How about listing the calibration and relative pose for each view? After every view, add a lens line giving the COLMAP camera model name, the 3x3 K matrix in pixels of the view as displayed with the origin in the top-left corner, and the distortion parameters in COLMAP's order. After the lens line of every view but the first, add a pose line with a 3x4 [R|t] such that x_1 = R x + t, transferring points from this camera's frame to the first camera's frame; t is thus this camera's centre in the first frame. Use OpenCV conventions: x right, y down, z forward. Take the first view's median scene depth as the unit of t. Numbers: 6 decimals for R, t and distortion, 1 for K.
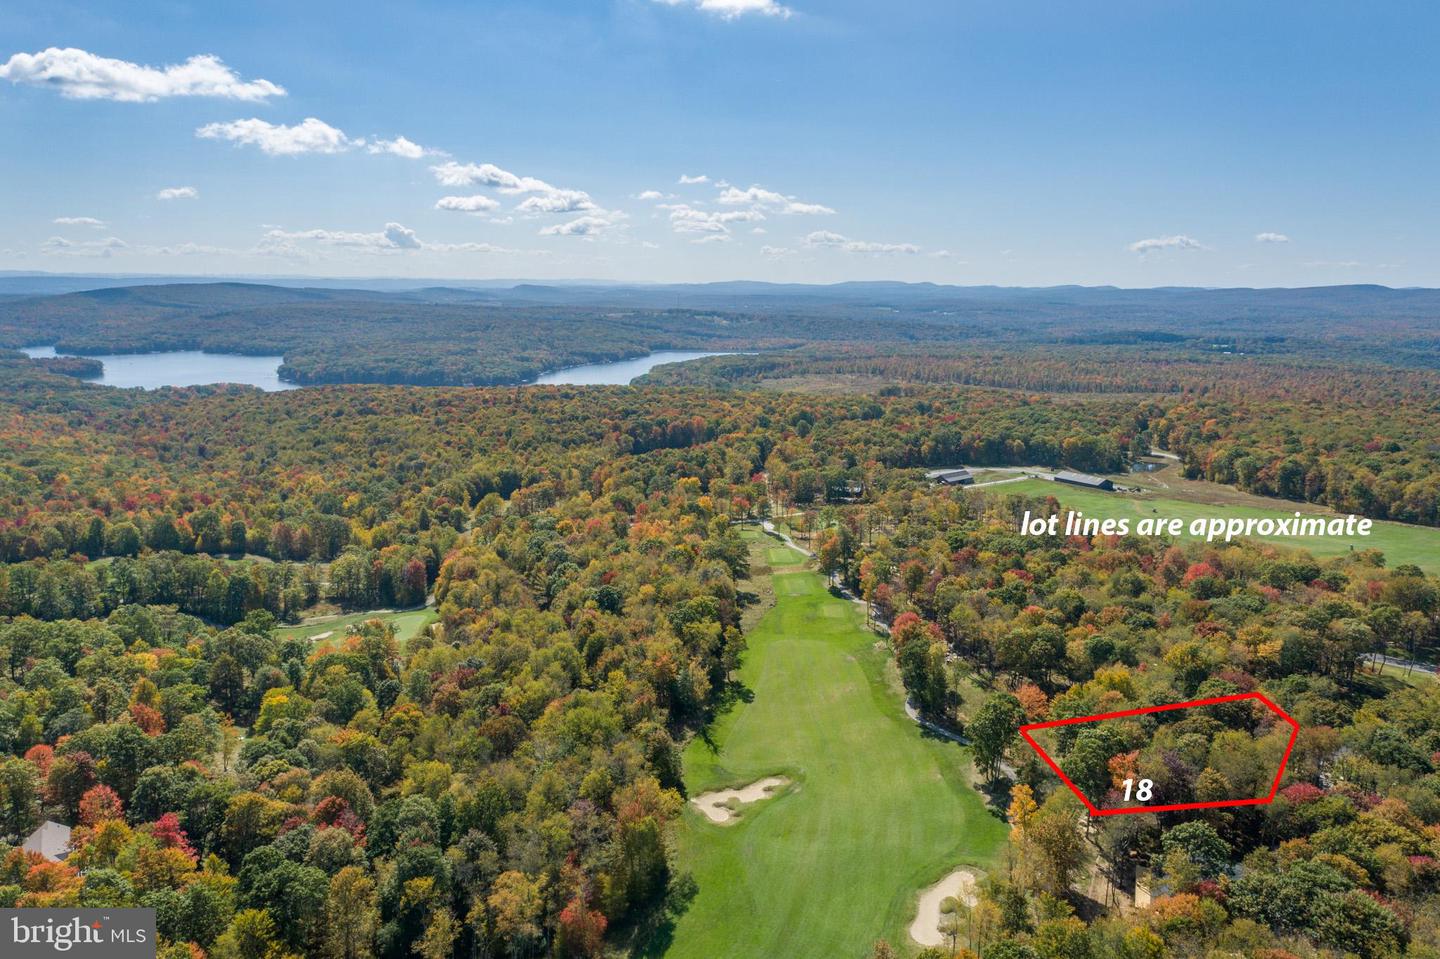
lens RADIAL K [[980.0, 0, 720.0], [0, 980.0, 479.5], [0, 0, 1]] dist [-0.001894, 0.022475]
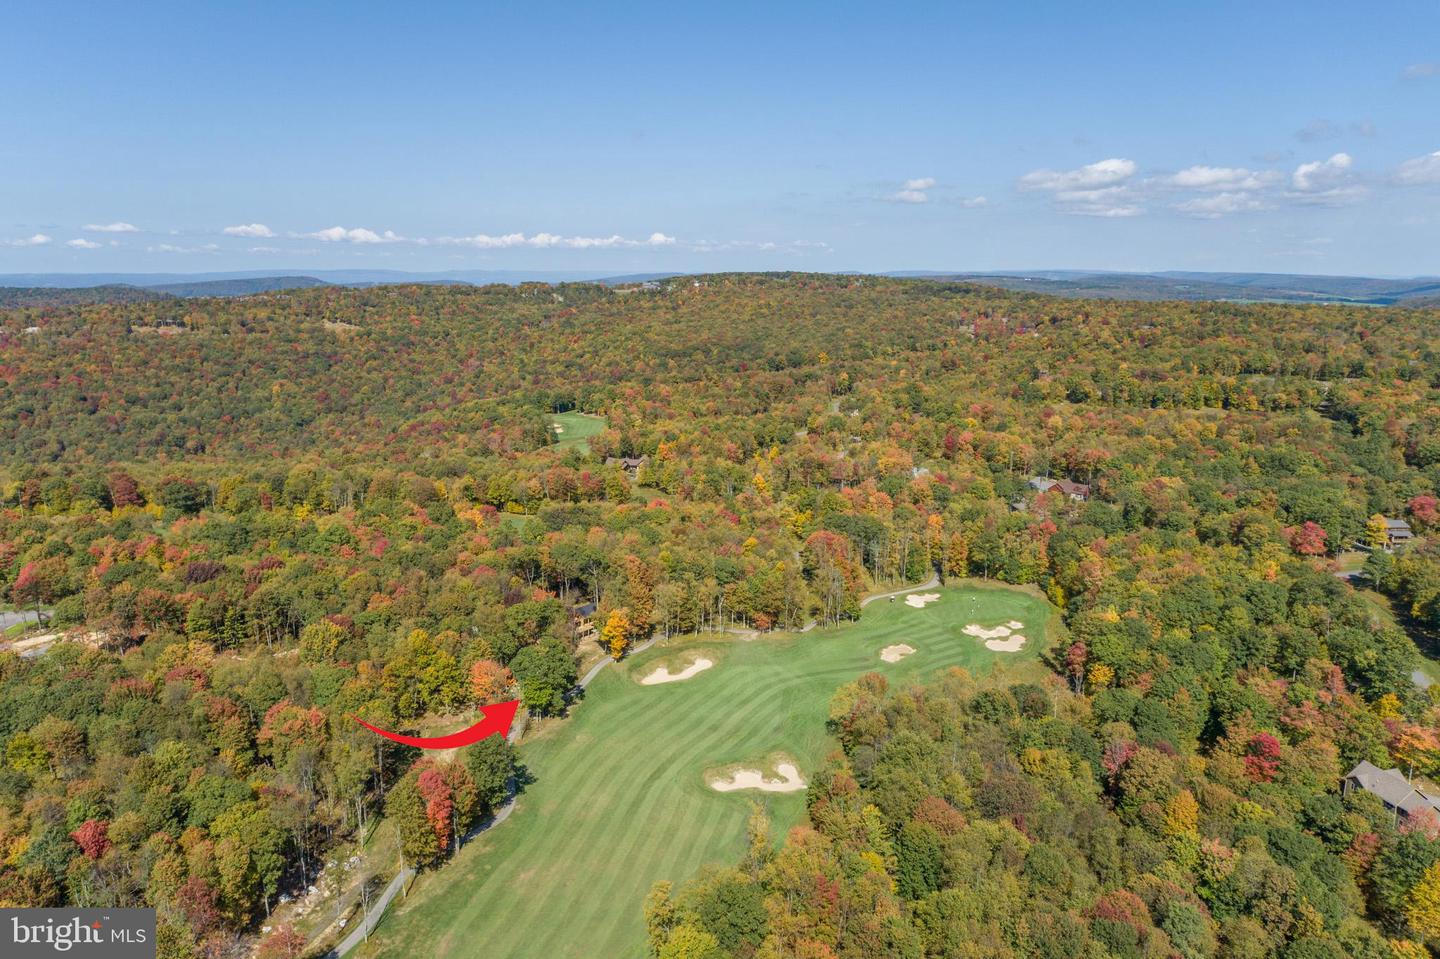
lens RADIAL K [[980.0, 0, 720.0], [0, 980.0, 479.5], [0, 0, 1]] dist [-0.001894, 0.022475]
pose [[-0.952021, -0.081213, 0.295059, -0.201140], [0.046260, 0.914877, 0.401073, -0.350020], [-0.302516, 0.395480, -0.867226, 1.649143]]
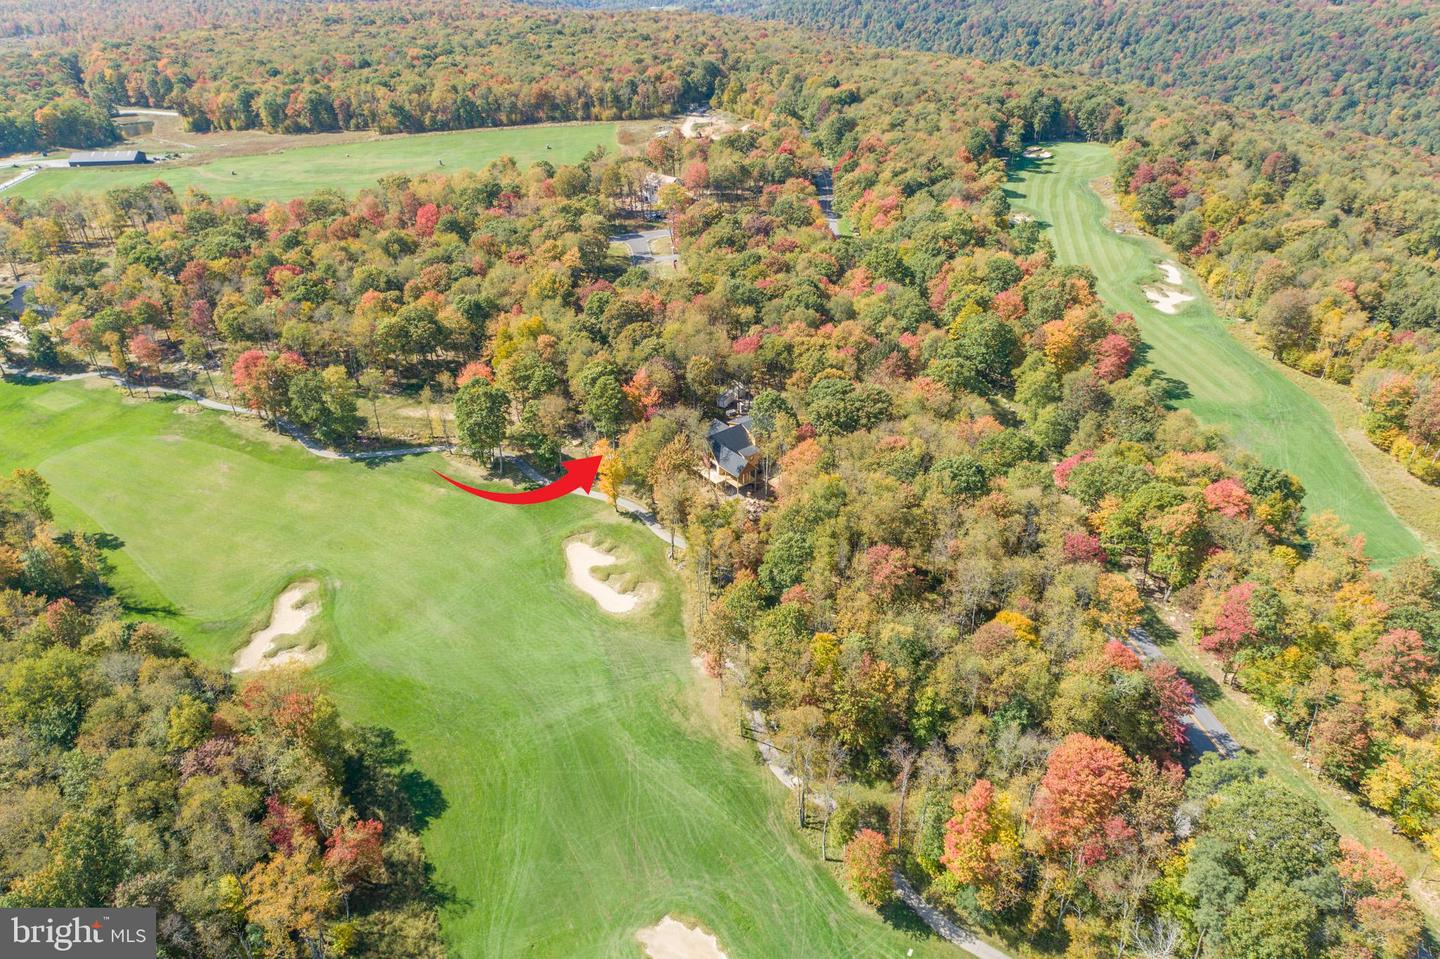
lens RADIAL K [[980.0, 0, 720.0], [0, 980.0, 479.5], [0, 0, 1]] dist [-0.001894, 0.022475]
pose [[0.470386, -0.466595, 0.749016, -0.324762], [0.184847, 0.882050, 0.433382, -0.058723], [-0.862884, -0.065404, 0.501153, 0.281646]]
